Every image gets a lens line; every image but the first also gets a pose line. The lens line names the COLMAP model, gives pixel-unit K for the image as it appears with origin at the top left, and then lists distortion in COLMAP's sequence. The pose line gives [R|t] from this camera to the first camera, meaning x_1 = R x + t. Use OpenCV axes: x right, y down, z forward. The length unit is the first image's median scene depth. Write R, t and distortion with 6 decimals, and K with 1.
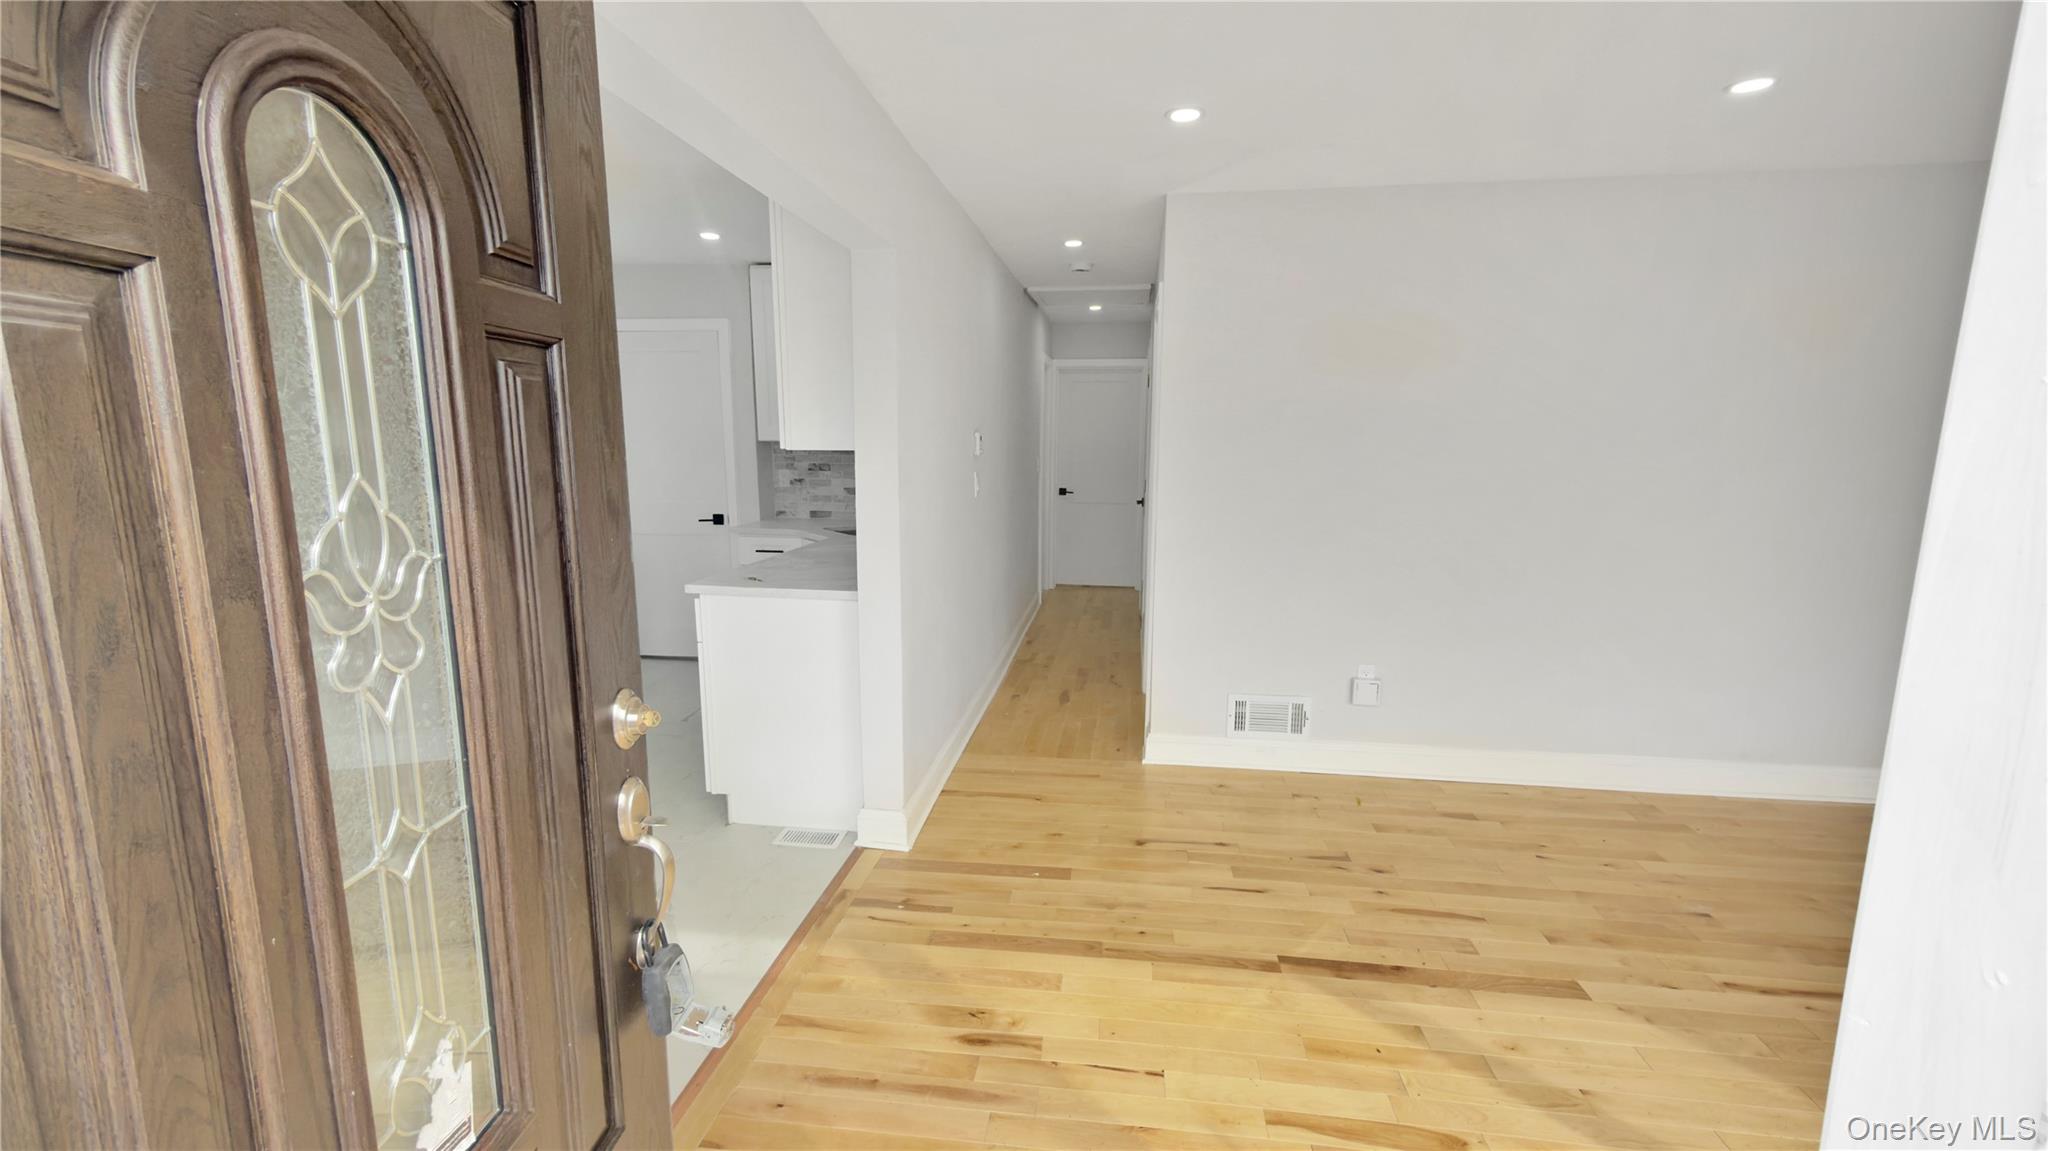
lens RADIAL K [[858.8, 0, 1014.7], [0, 858.8, 571.2], [0, 0, 1]] dist [0.001587, -0.000133]
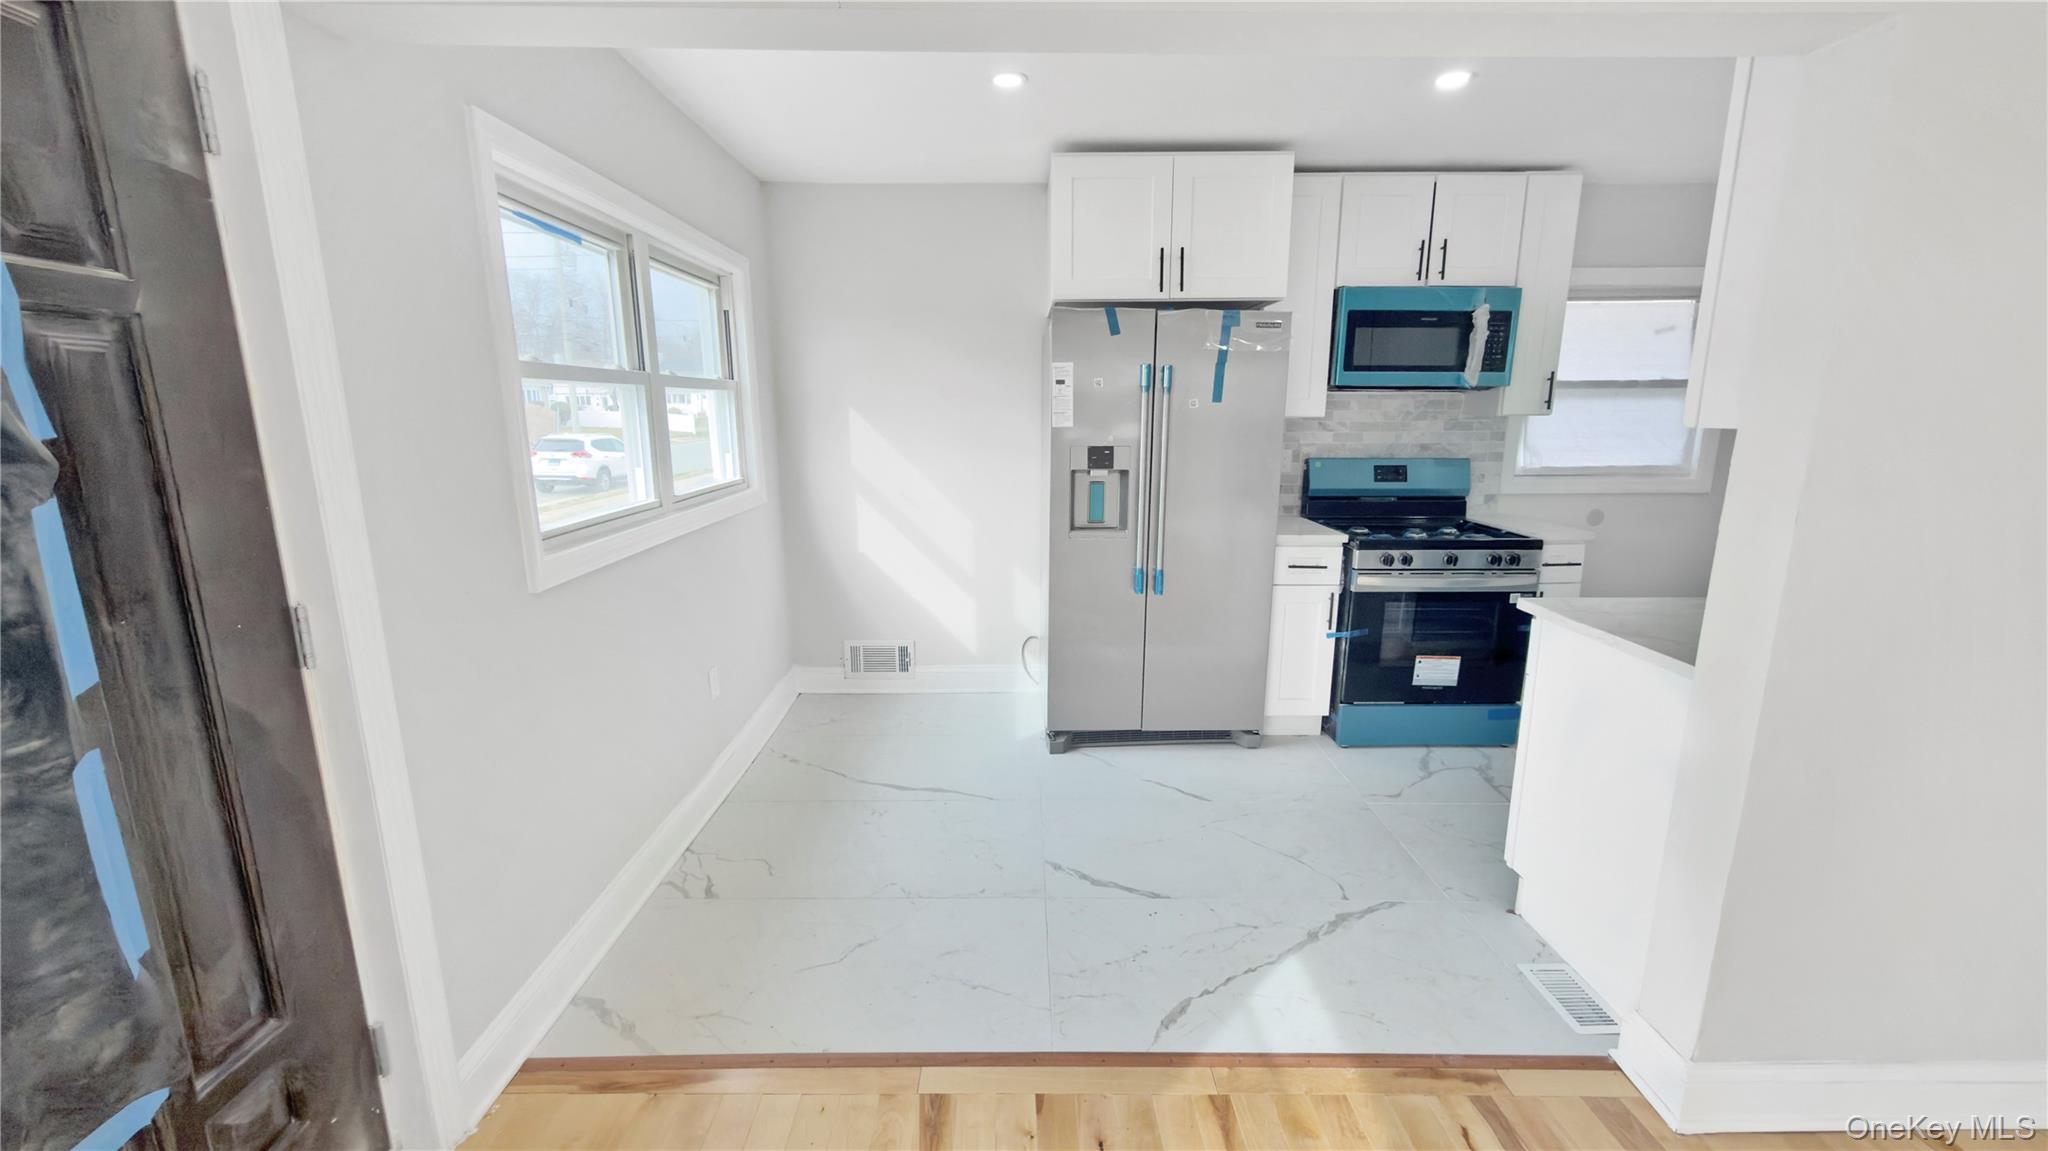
lens RADIAL K [[823.5, 0, 1023.3], [0, 823.5, 583.1], [0, 0, 1]] dist [0.001100, -0.000323]
pose [[0.146443, 0.198949, -0.969006, 0.280374], [-0.158482, 0.971633, 0.175538, -0.056646], [0.976441, 0.127864, 0.173819, 0.450042]]
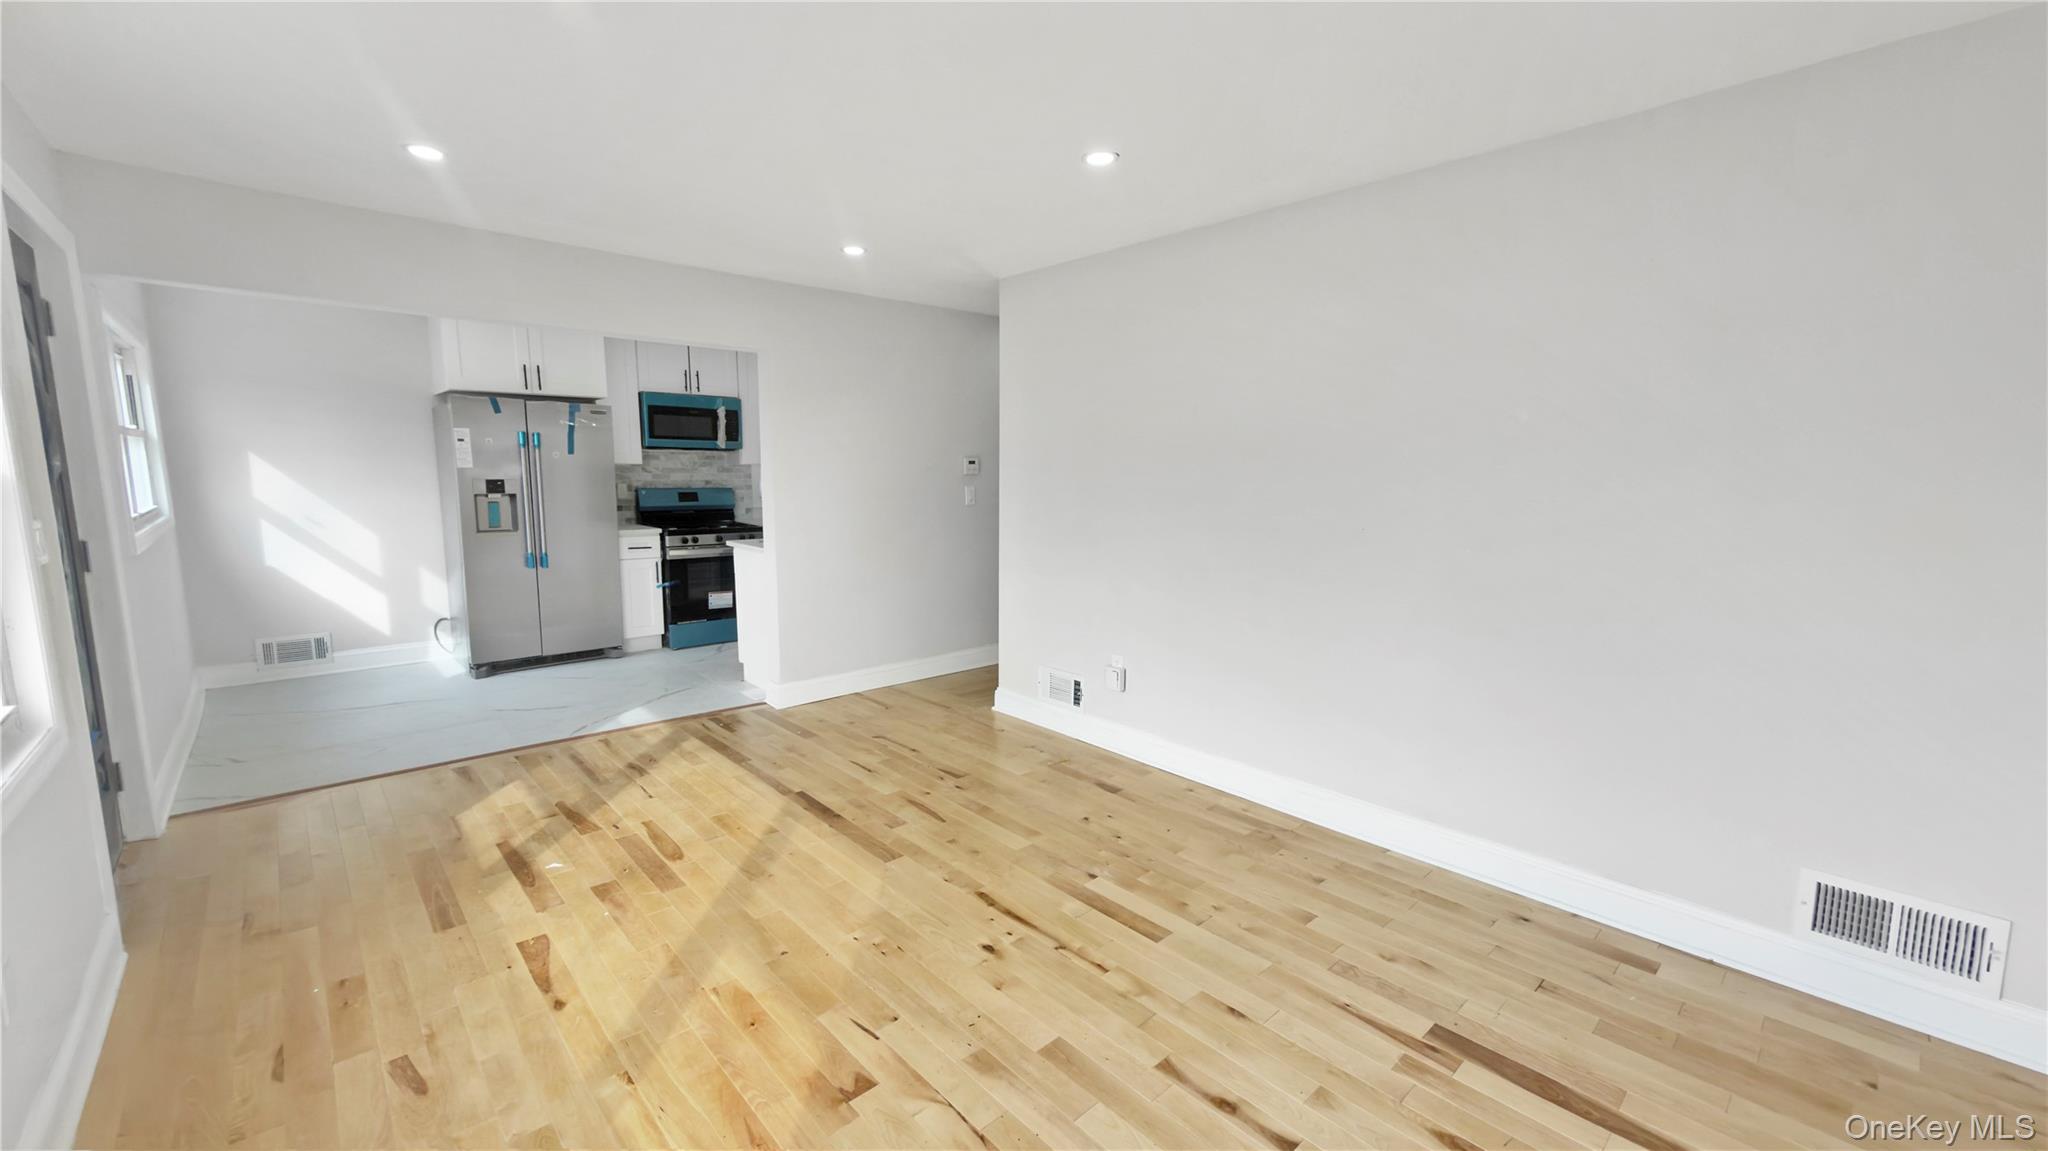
lens RADIAL K [[810.2, 0, 1027.8], [0, 810.2, 580.1], [0, 0, 1]] dist [0.002748, 0.000102]
pose [[0.767368, 0.092161, -0.634549, 1.234118], [-0.110646, 0.993804, 0.010533, 0.013400], [0.631589, 0.062127, 0.772810, 0.097846]]
